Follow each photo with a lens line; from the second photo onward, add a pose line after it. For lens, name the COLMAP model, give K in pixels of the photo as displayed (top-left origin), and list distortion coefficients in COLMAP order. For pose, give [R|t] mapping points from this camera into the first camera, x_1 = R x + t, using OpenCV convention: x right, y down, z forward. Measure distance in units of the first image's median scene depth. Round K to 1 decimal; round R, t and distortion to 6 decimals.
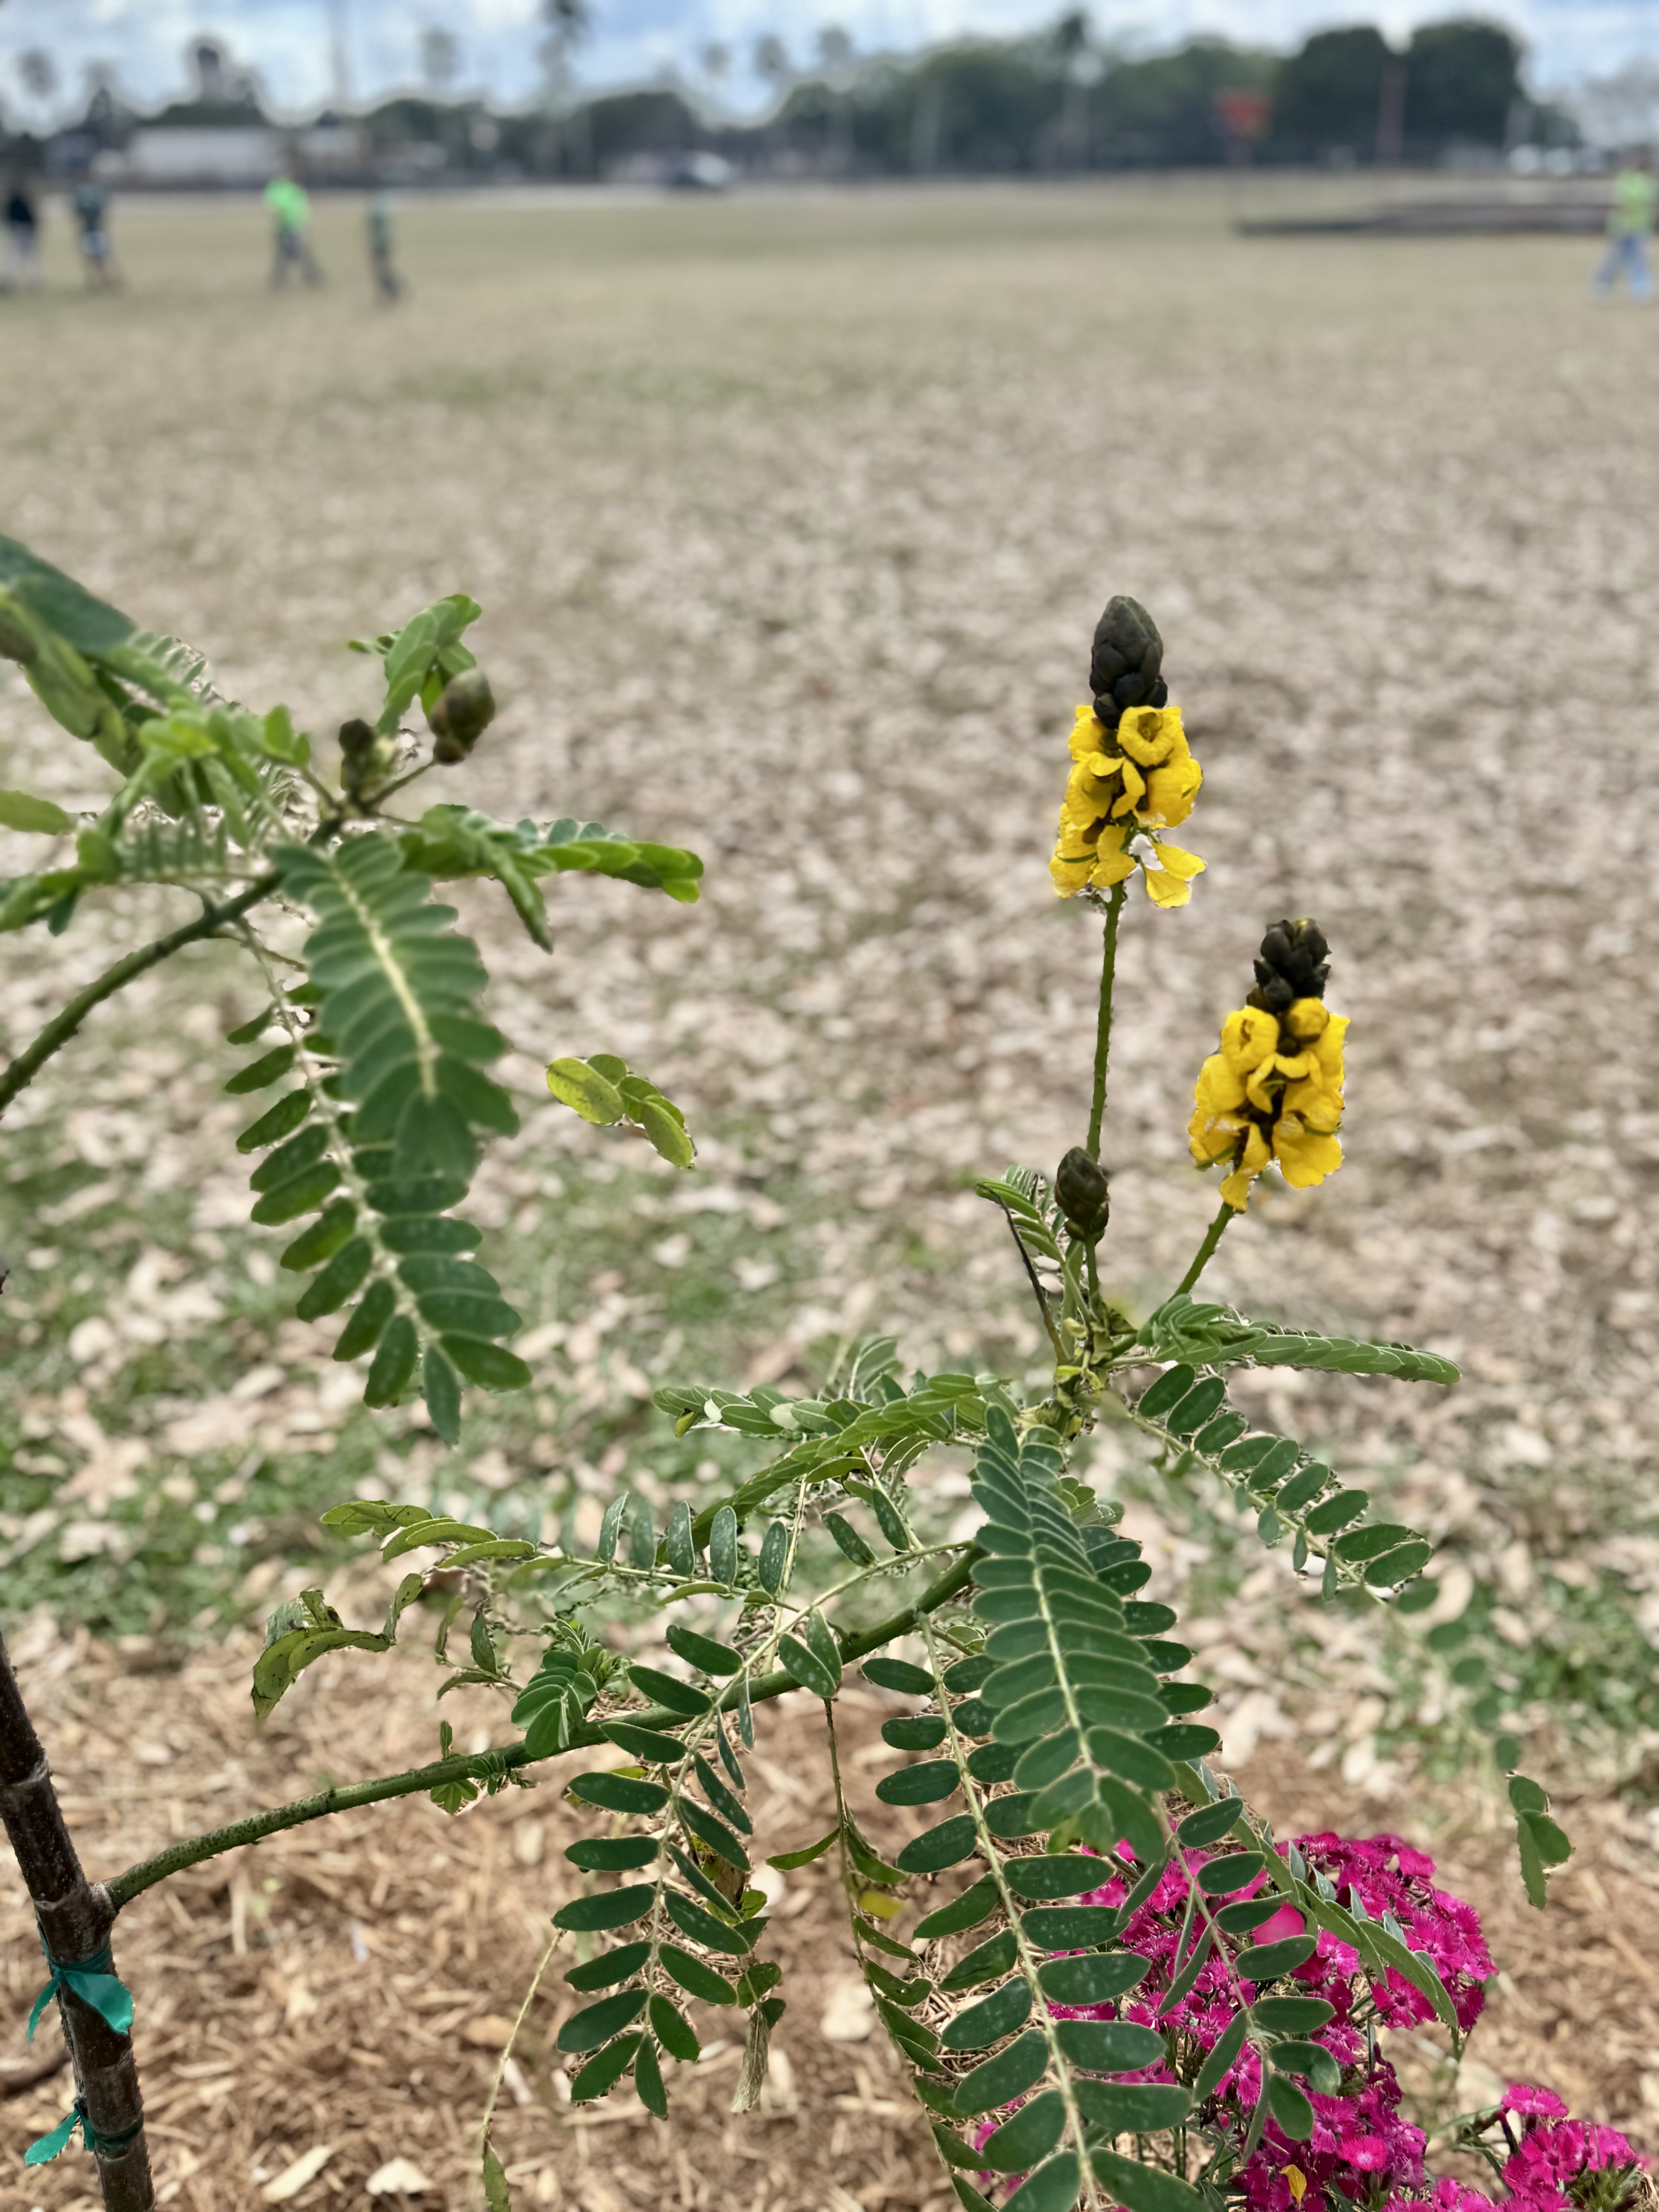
lens RADIAL K [[1804.2, 0, 809.5], [0, 1804.2, 1085.7], [0, 0, 1]] dist [0.173237, -0.367969]
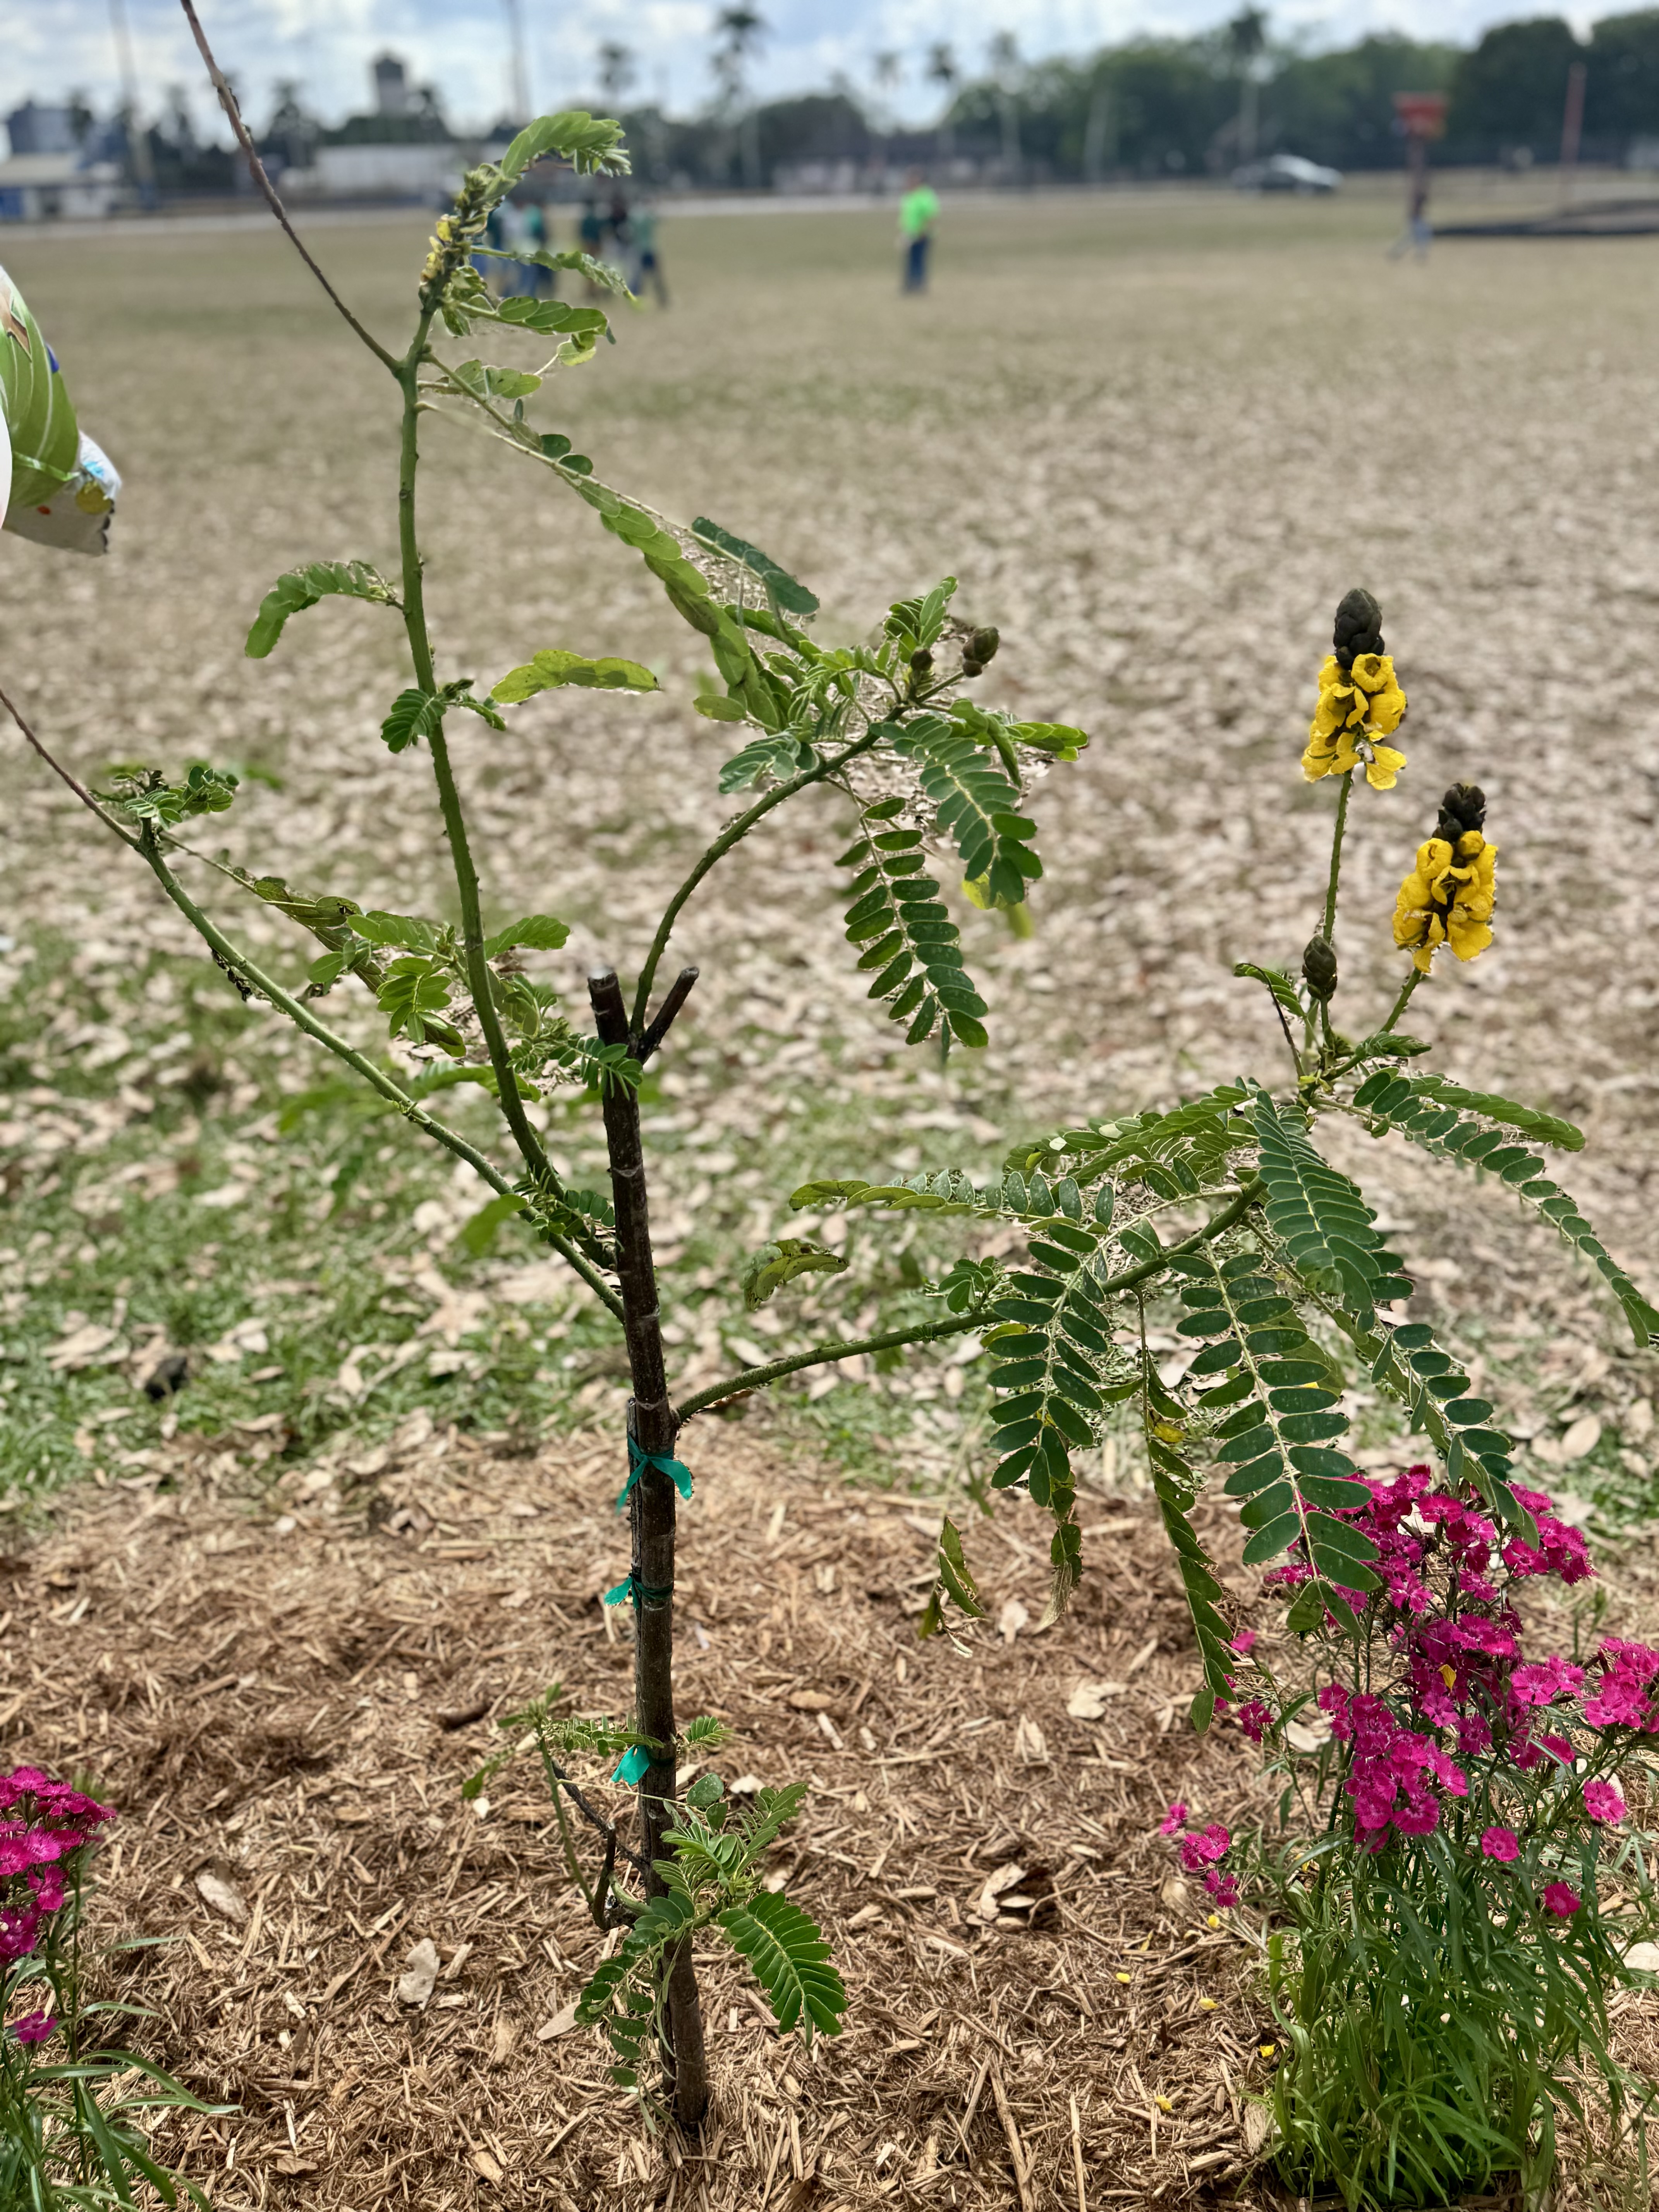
lens RADIAL K [[1807.9, 0, 839.5], [0, 1807.9, 1104.9], [0, 0, 1]] dist [0.124180, -0.234341]
pose [[0.997735, 0.018264, -0.064744, -0.045286], [-0.017808, 0.999812, 0.007624, 0.050136], [0.064871, -0.006454, 0.997873, -0.168563]]
